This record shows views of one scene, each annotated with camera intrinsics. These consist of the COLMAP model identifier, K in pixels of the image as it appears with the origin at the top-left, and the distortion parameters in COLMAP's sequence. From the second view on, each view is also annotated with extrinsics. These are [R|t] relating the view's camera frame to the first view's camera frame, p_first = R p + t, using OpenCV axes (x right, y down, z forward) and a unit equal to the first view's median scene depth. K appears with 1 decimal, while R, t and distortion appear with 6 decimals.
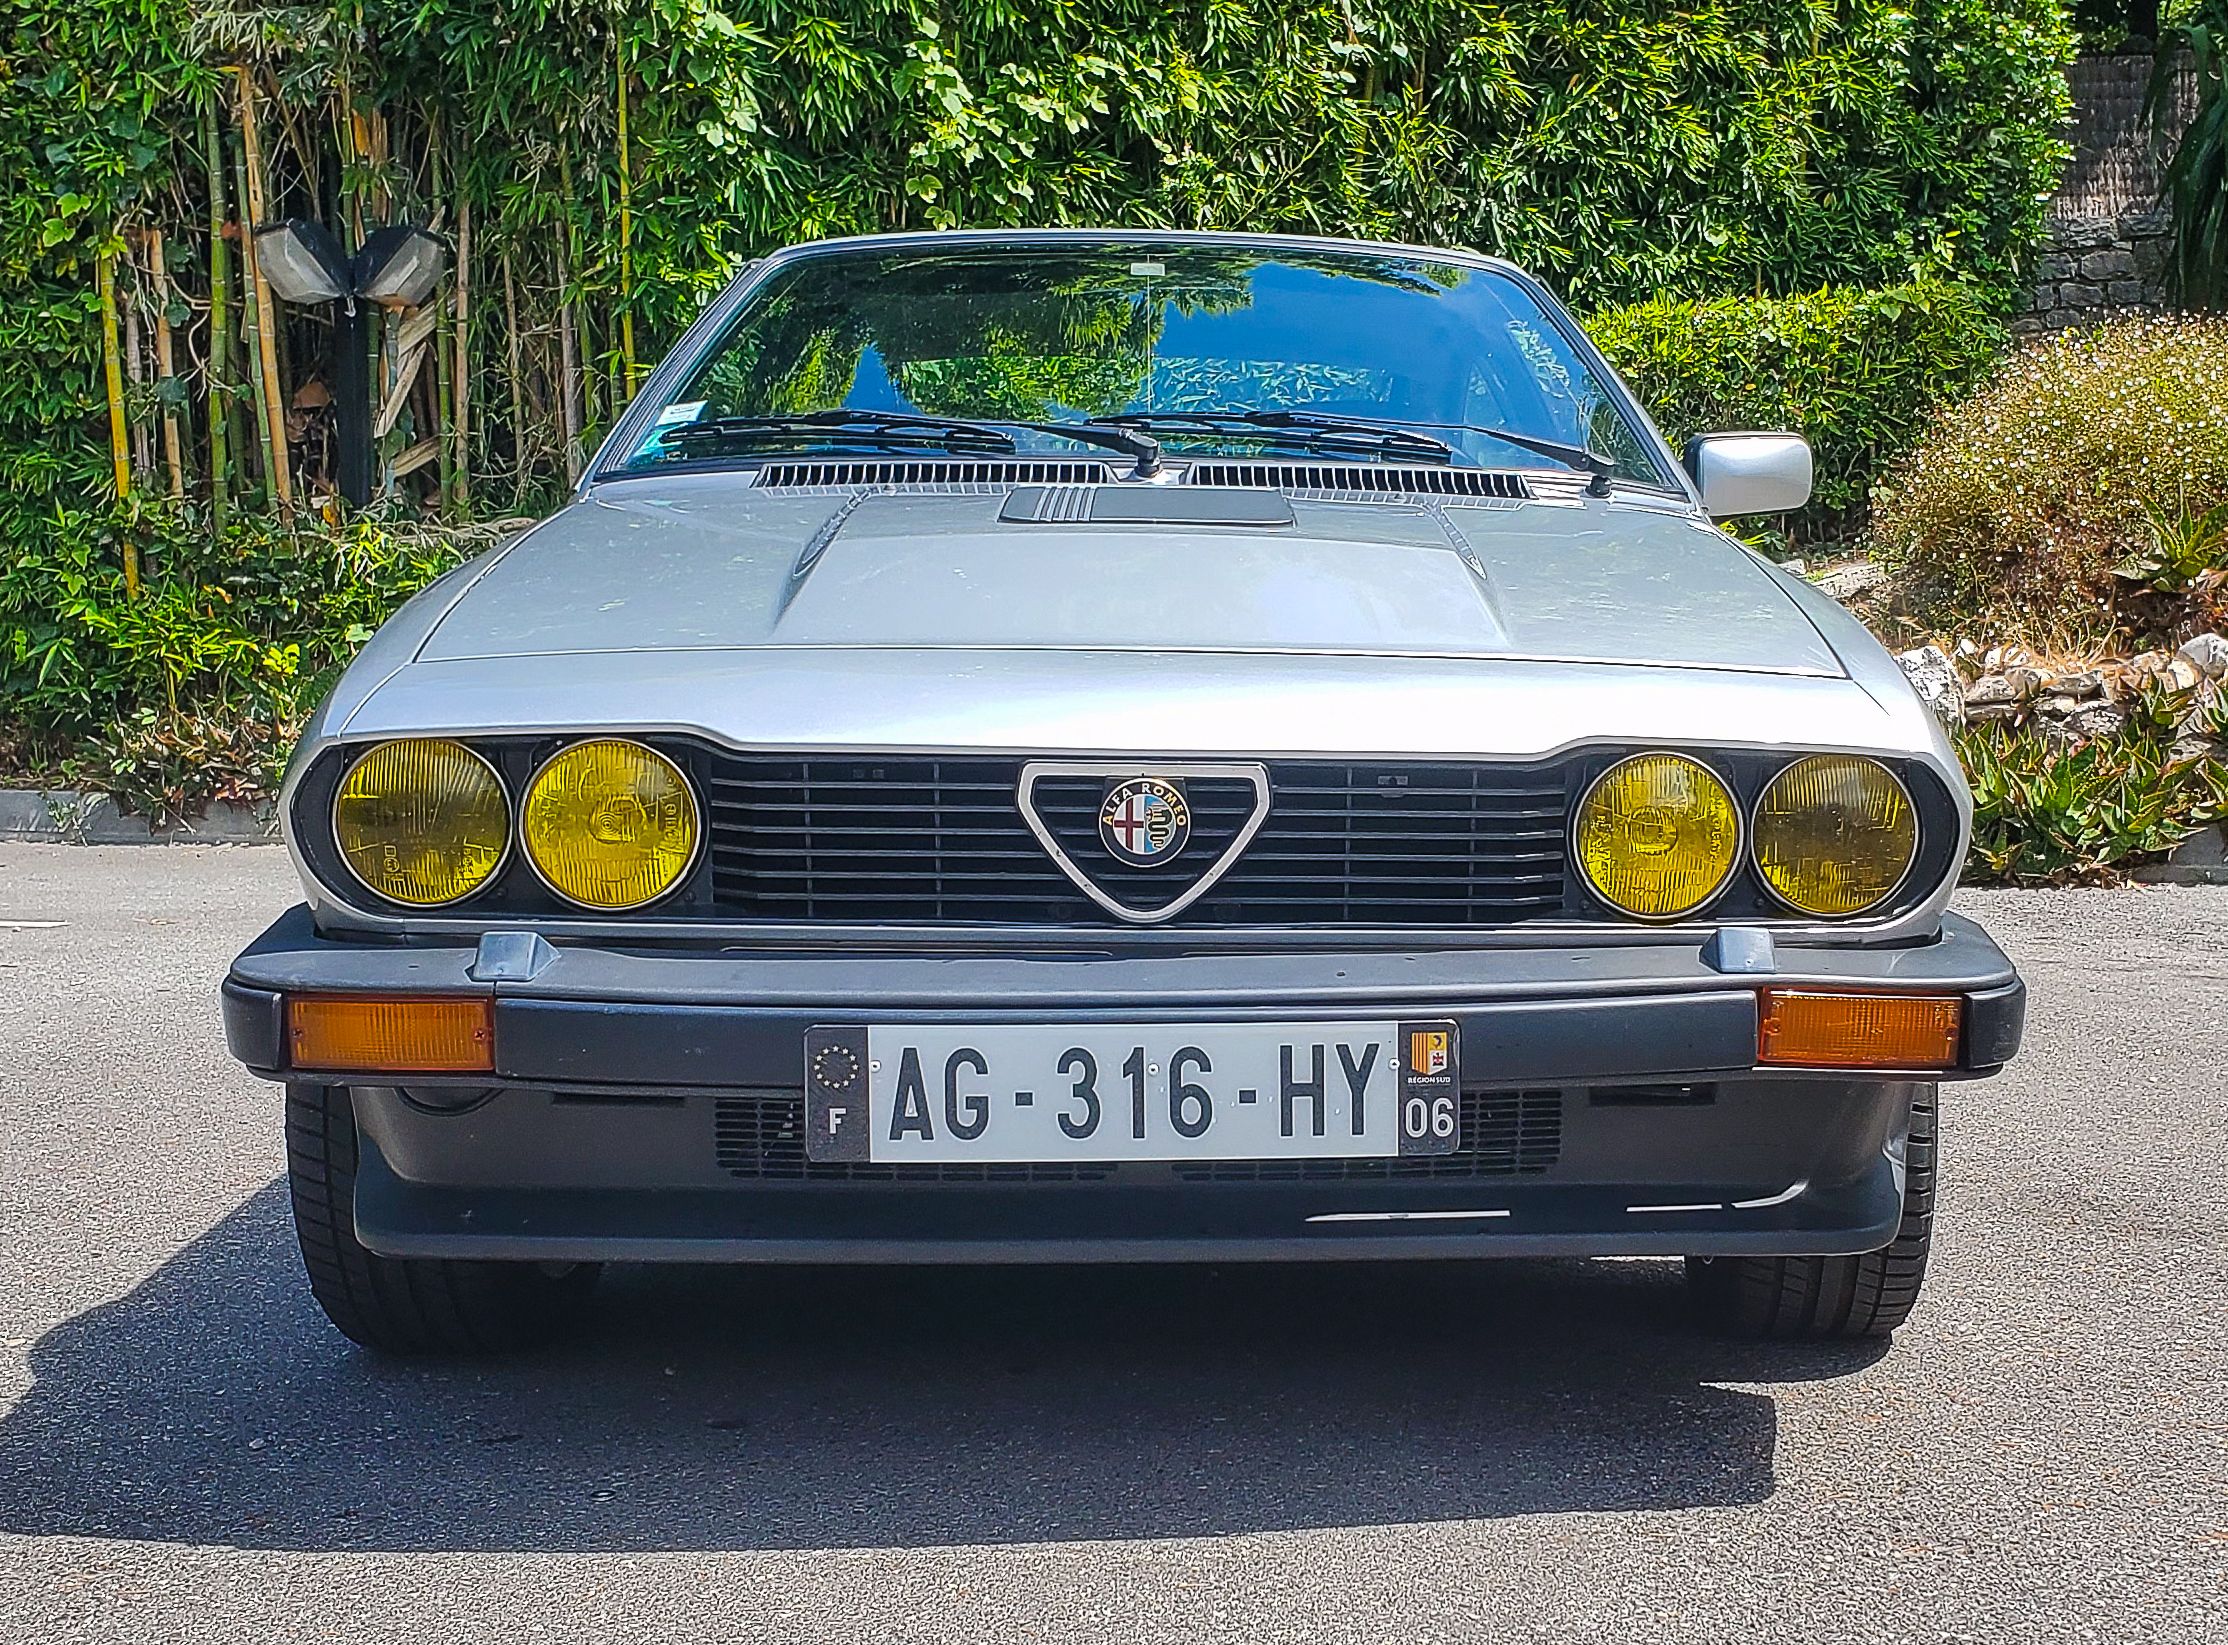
lens RADIAL K [[3170.0, 0, 1358.3], [0, 3170.0, 889.9], [0, 0, 1]] dist [0.244953, -0.832836]
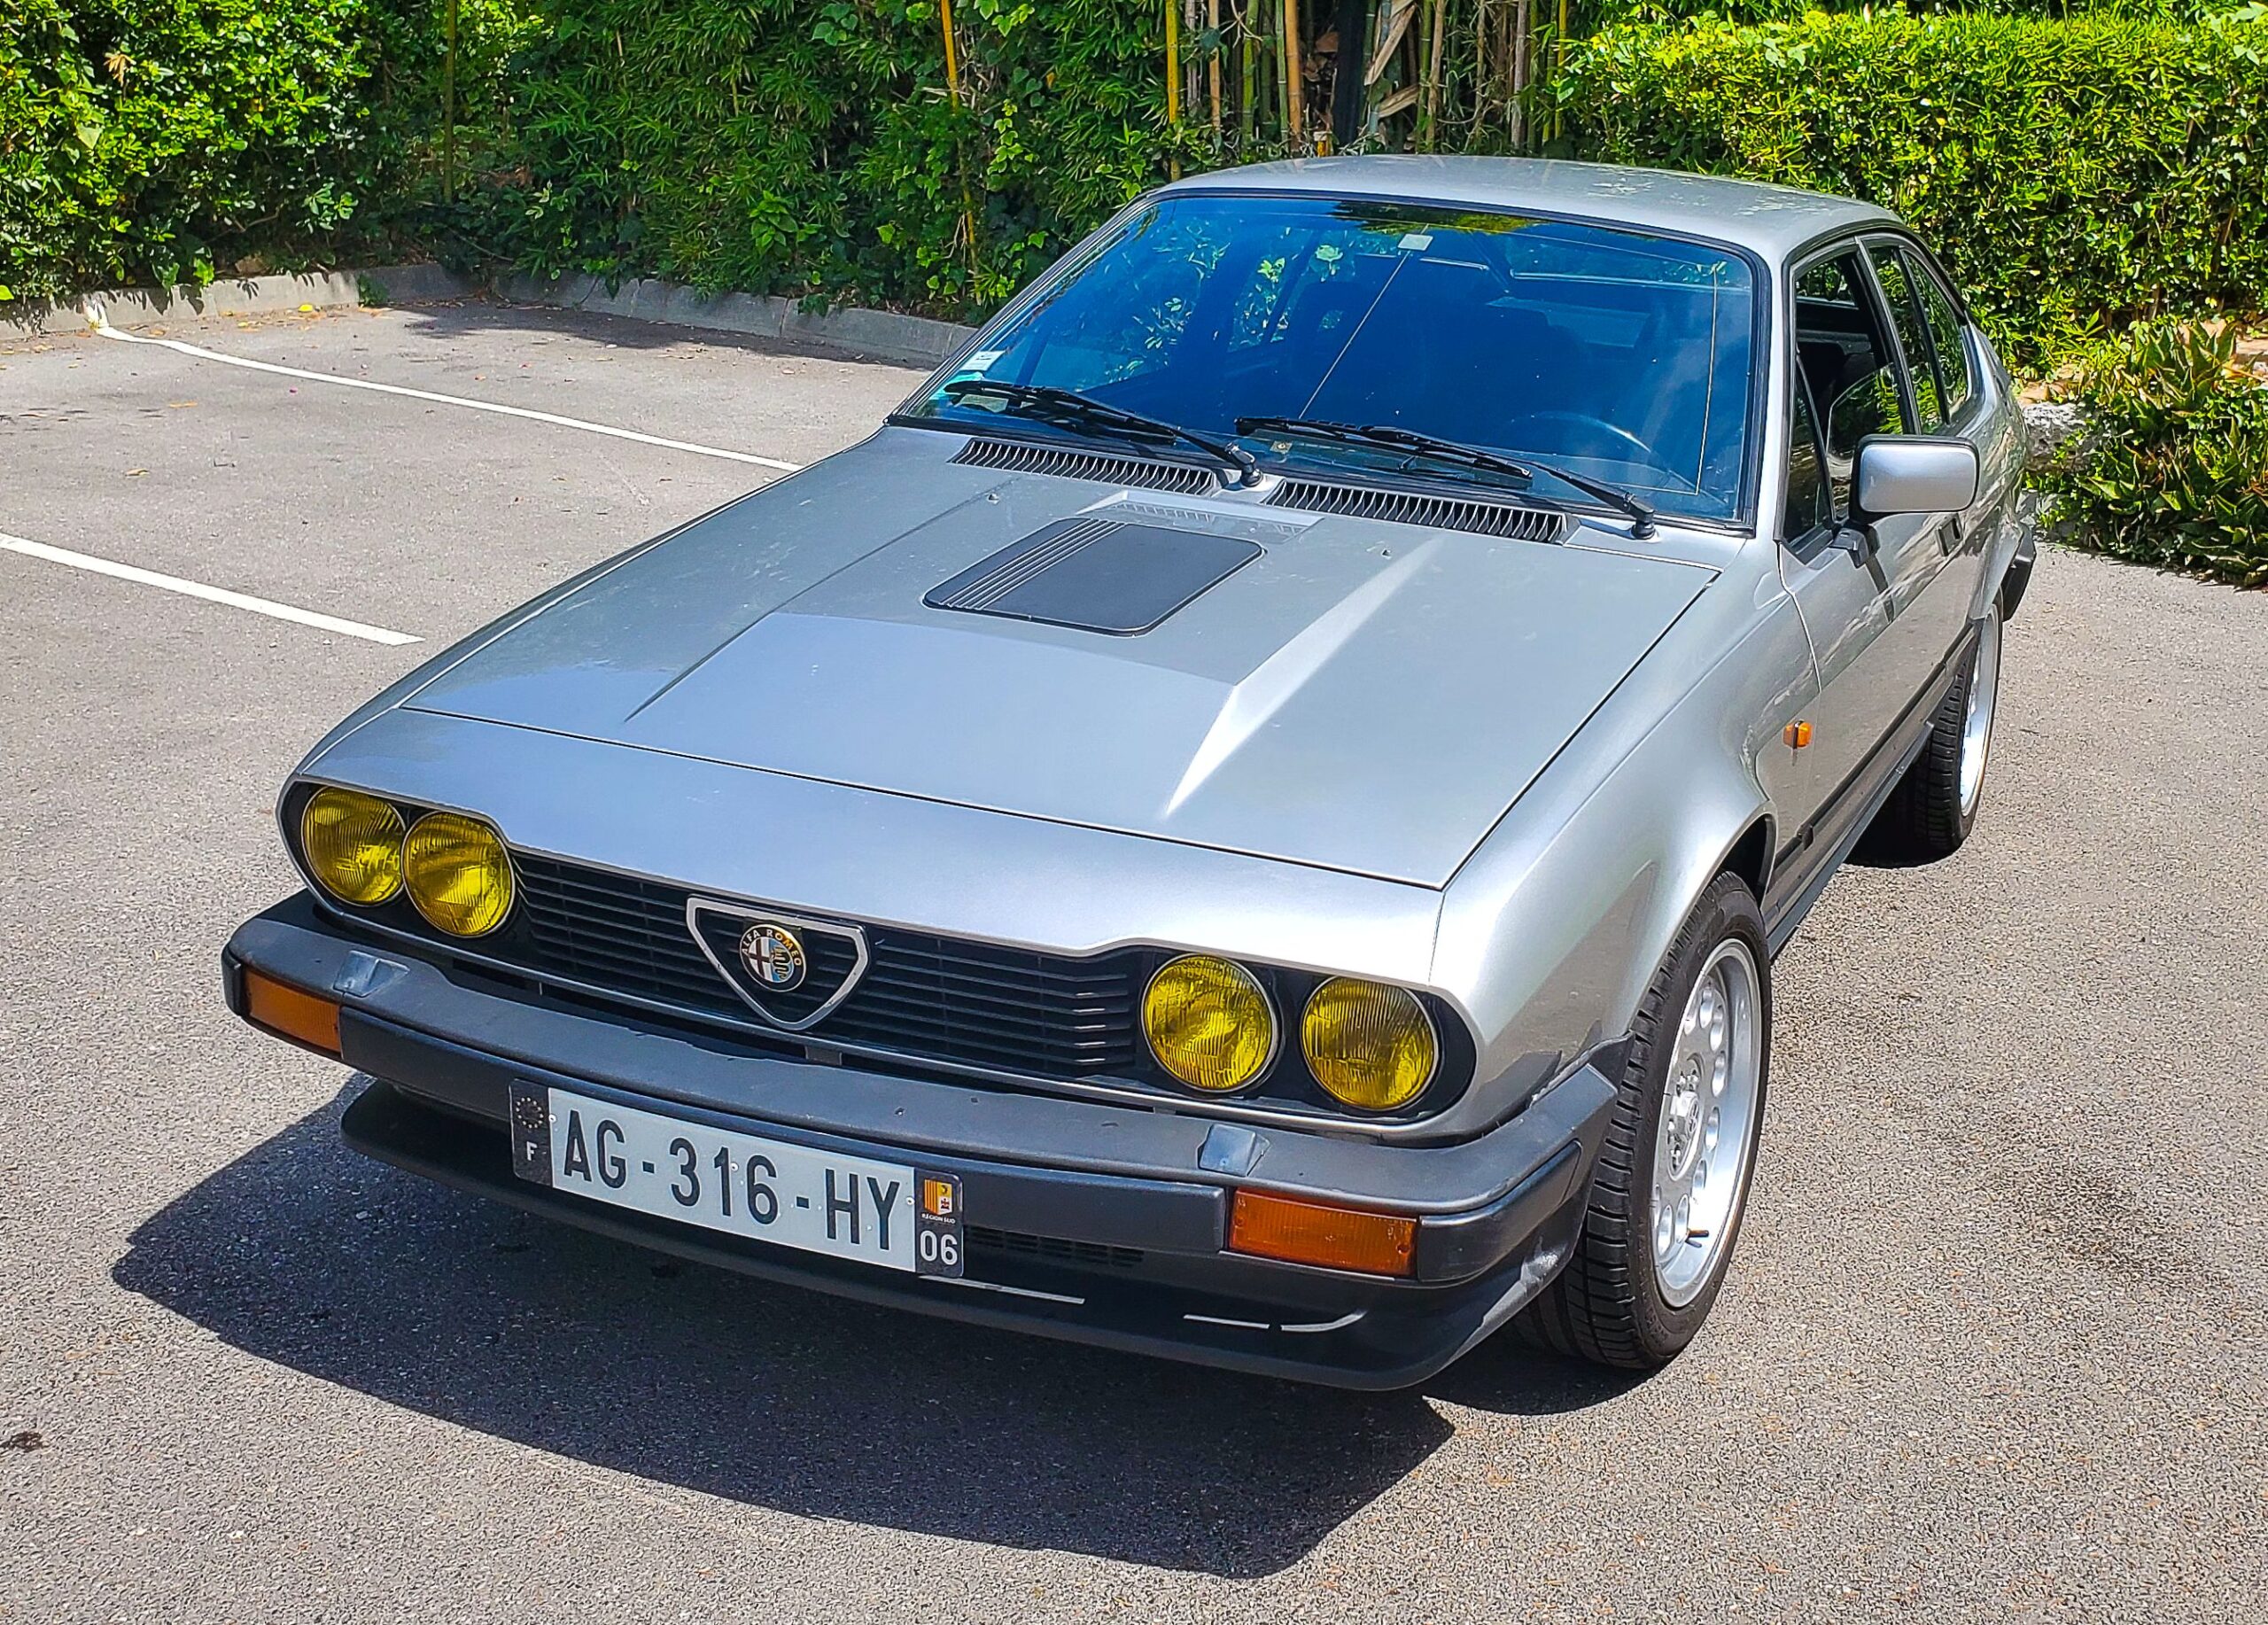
lens RADIAL K [[2690.9, 0, 1430.7], [0, 2690.9, 737.3], [0, 0, 1]] dist [0.063254, -0.139414]
pose [[0.919235, 0.154135, -0.362283, 0.430077], [-0.097290, 0.980572, 0.170331, -0.249272], [0.381498, -0.121328, 0.916372, 0.129906]]
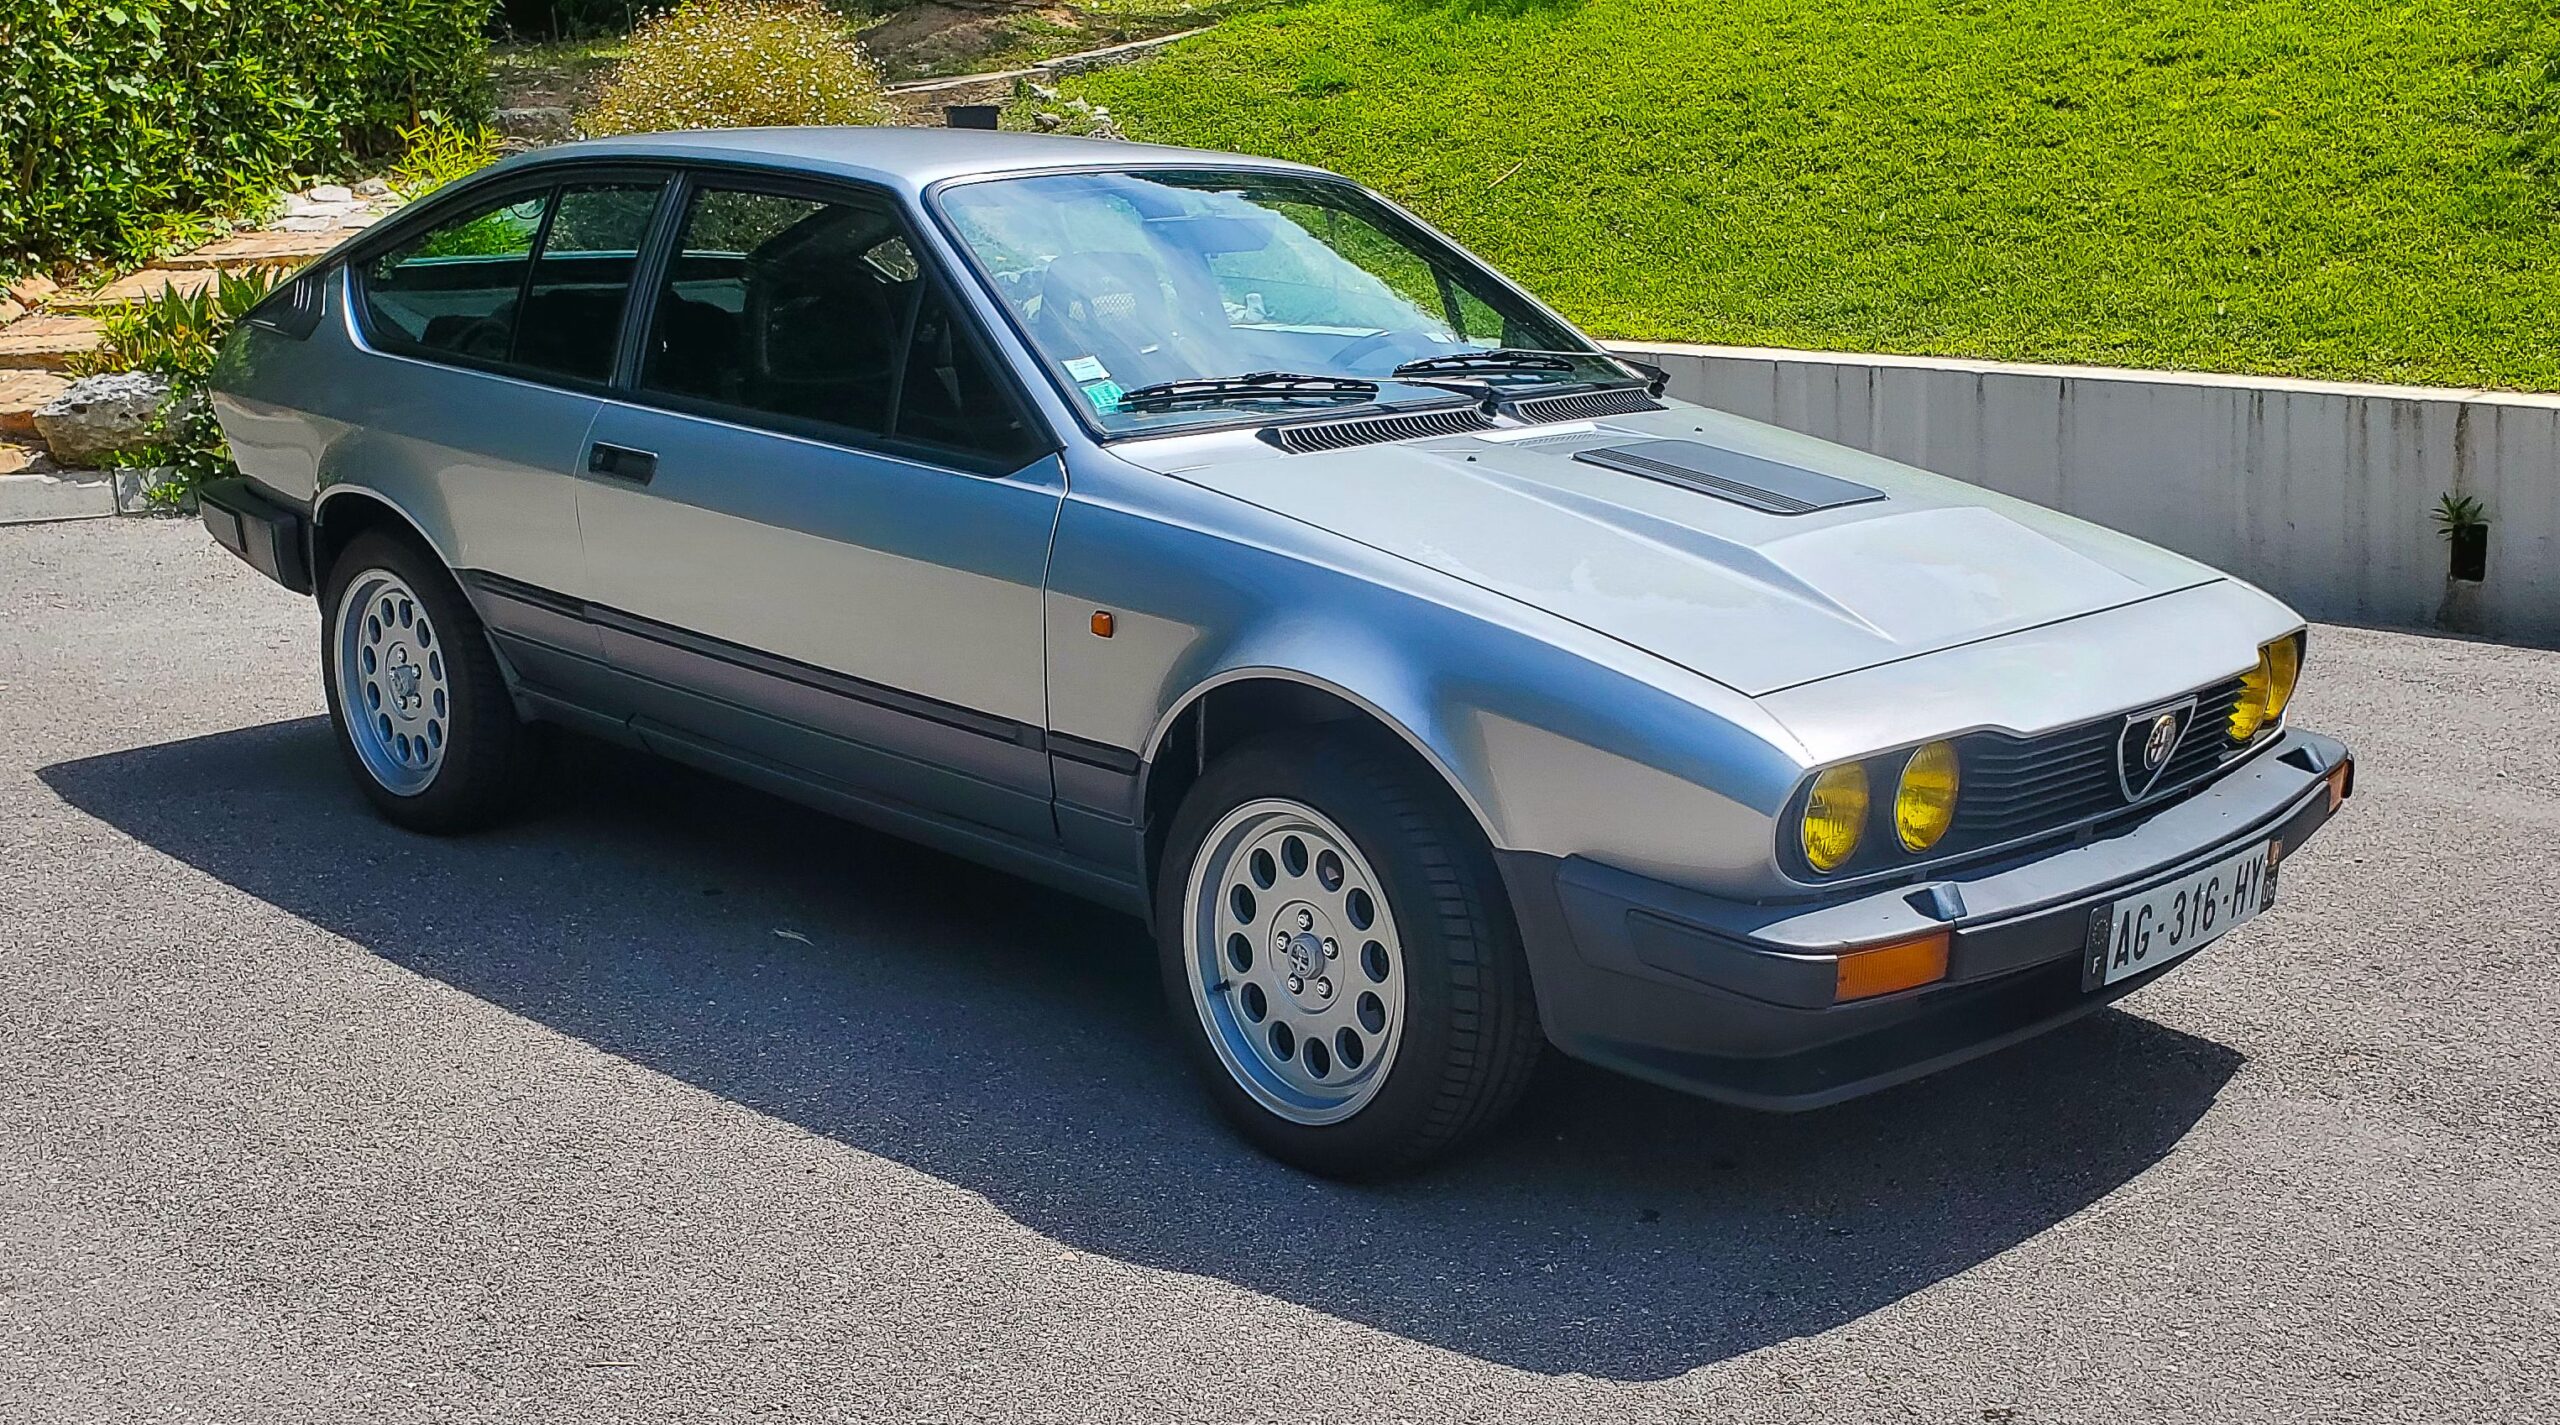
lens RADIAL K [[2671.9, 0, 1351.2], [0, 2671.9, 717.8], [0, 0, 1]] dist [0.100899, -0.109854]
pose [[0.730604, -0.148190, 0.666526, -1.038286], [0.047334, 0.984808, 0.167069, -0.229113], [-0.681158, -0.090513, 0.726520, 0.238453]]
